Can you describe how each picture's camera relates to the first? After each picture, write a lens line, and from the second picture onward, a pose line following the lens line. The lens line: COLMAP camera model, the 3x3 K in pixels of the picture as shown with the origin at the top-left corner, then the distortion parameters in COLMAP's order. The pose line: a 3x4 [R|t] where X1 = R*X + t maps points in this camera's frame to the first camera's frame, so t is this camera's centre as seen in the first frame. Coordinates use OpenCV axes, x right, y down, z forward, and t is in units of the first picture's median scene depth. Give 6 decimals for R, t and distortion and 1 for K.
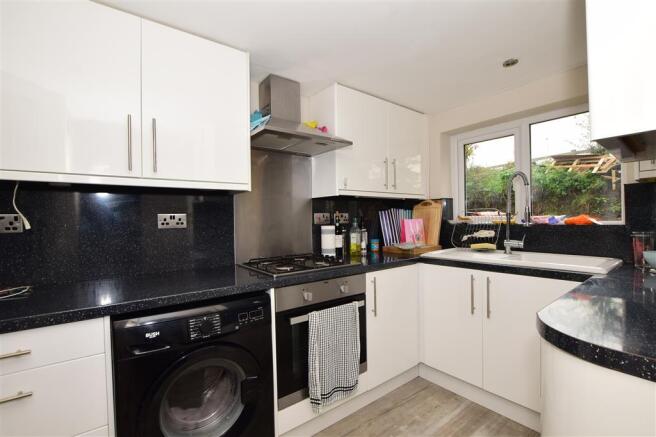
lens RADIAL K [[300.8, 0, 328.5], [0, 300.8, 216.7], [0, 0, 1]] dist [-0.001889, -0.000190]
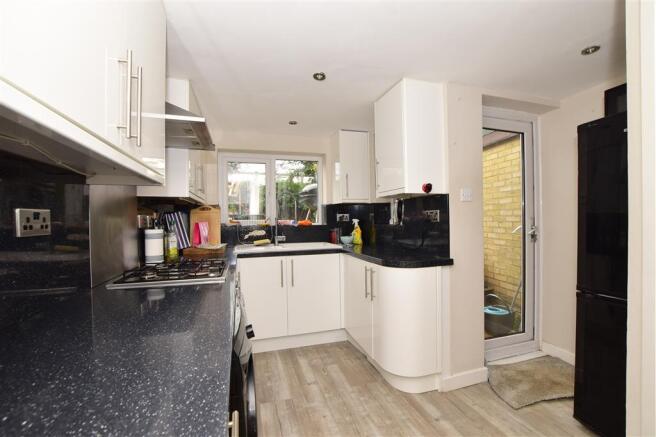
lens RADIAL K [[288.5, 0, 328.0], [0, 288.5, 218.5], [0, 0, 1]] dist [0.000136, 0.000003]
pose [[0.361243, 0.014101, 0.932365, -0.642426], [0.000002, 0.999886, -0.015123, 0.012051], [-0.932472, 0.005465, 0.361201, 0.248869]]
